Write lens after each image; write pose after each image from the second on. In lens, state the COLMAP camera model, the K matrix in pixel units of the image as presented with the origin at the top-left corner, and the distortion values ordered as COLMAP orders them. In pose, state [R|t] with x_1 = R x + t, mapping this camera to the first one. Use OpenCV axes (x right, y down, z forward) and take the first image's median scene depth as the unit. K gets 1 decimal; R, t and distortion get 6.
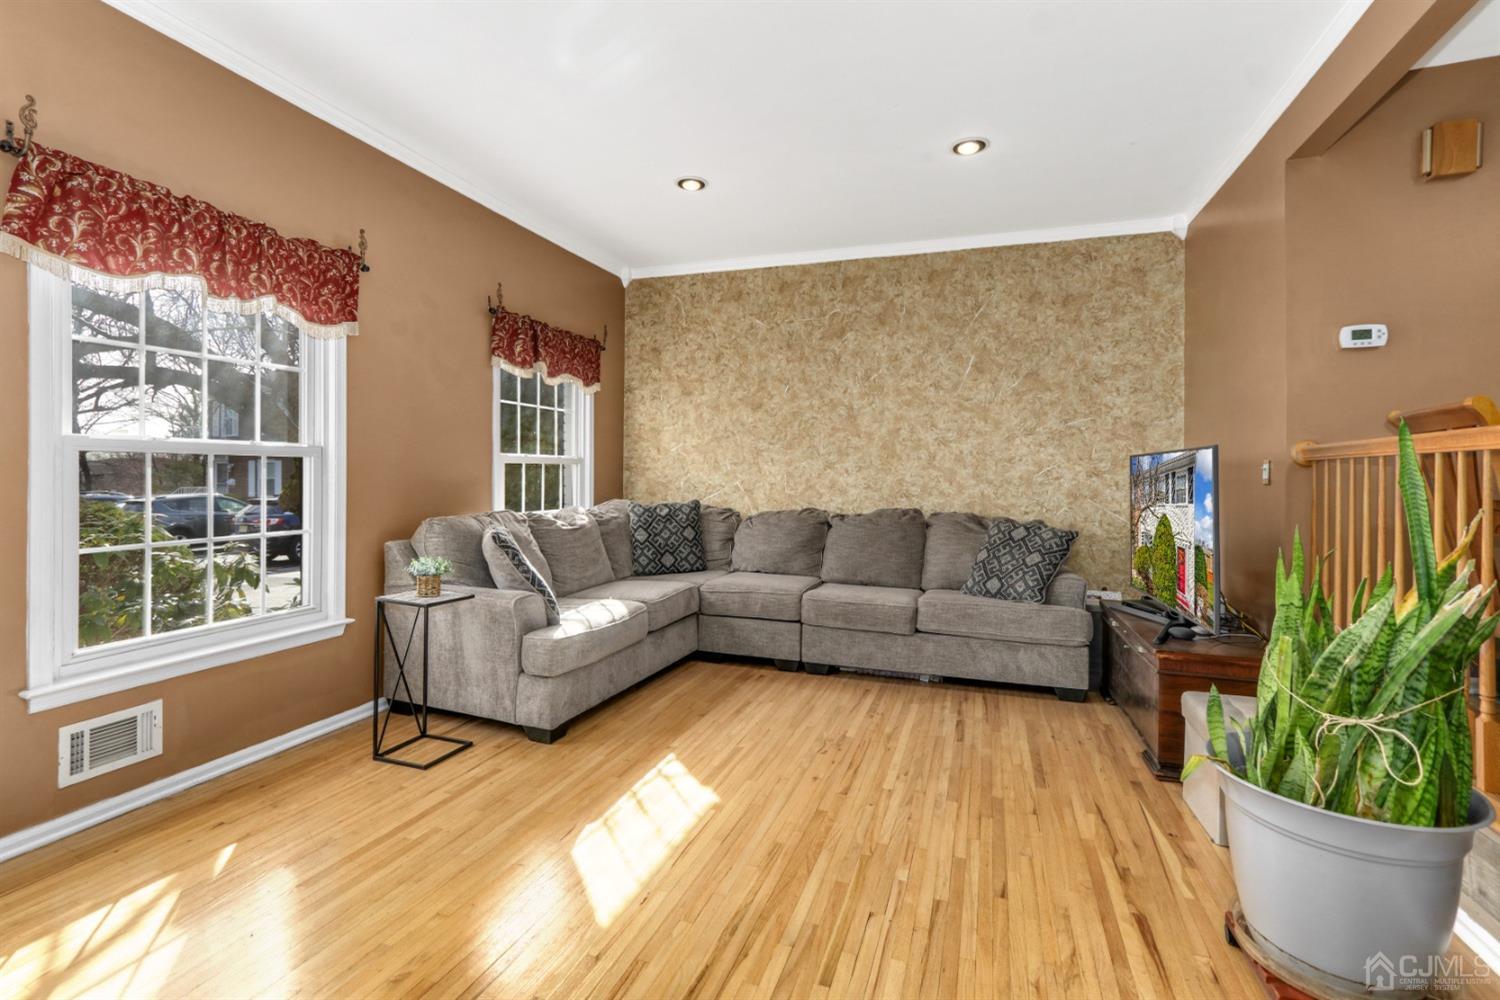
lens RADIAL K [[705.0, 0, 744.8], [0, 705.0, 469.4], [0, 0, 1]] dist [-0.016423, 0.012712]
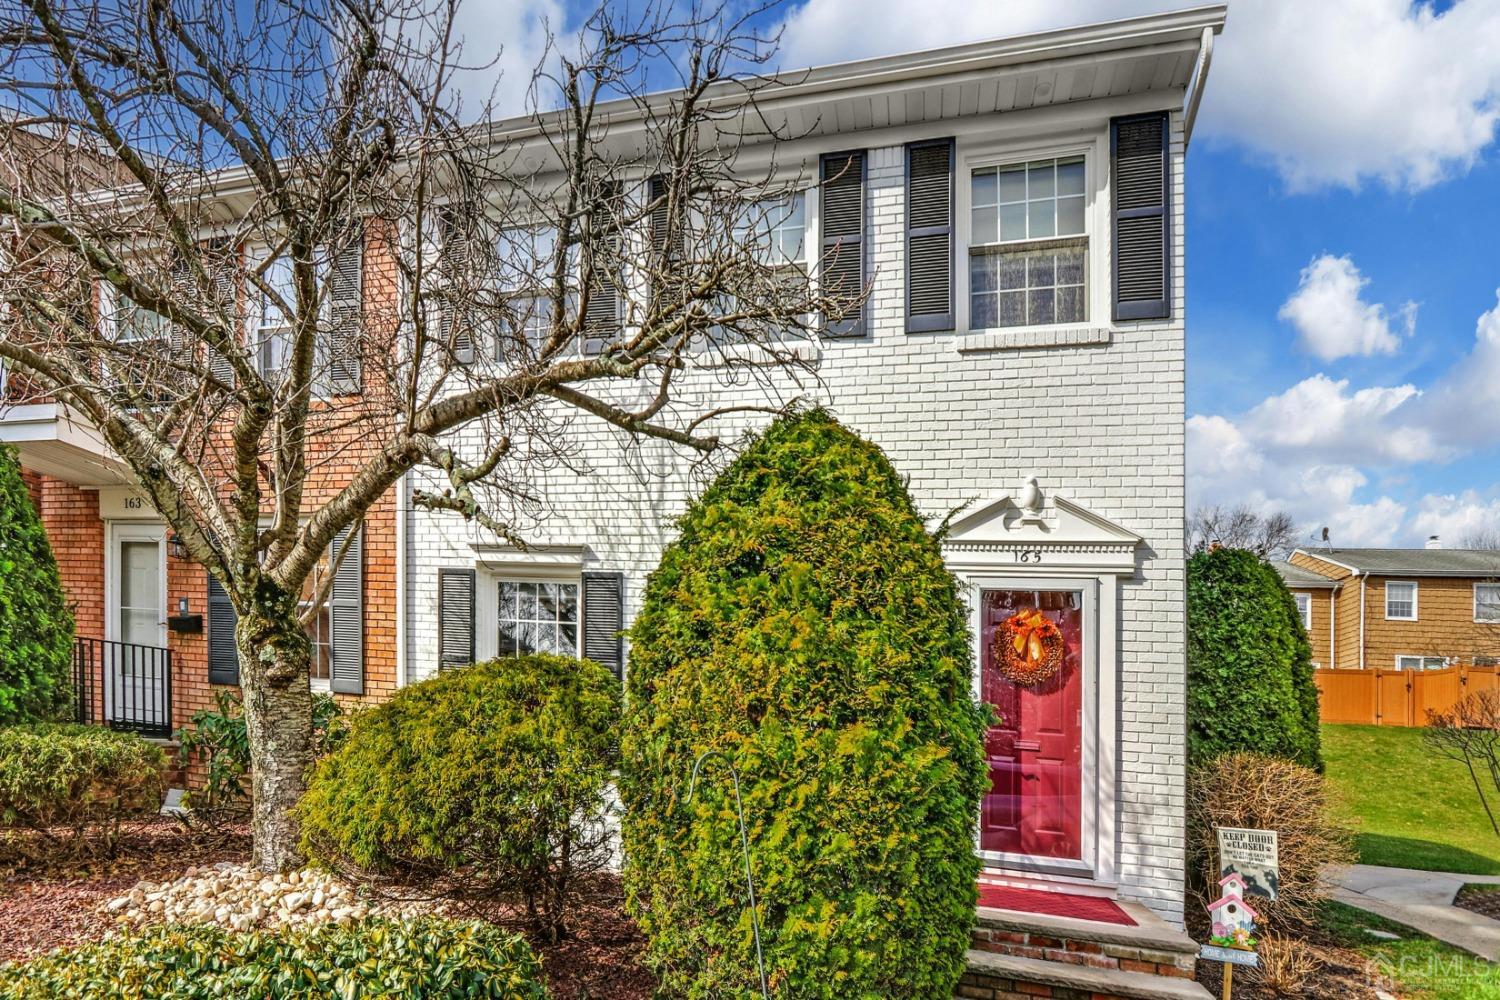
lens RADIAL K [[724.6, 0, 745.3], [0, 724.6, 447.0], [0, 0, 1]] dist [0.000089, 0.000148]
pose [[-0.175165, -0.011581, 0.984471, 0.300112], [-0.006723, 0.999922, 0.010567, 0.047559], [-0.984516, -0.004767, -0.175230, 0.705772]]
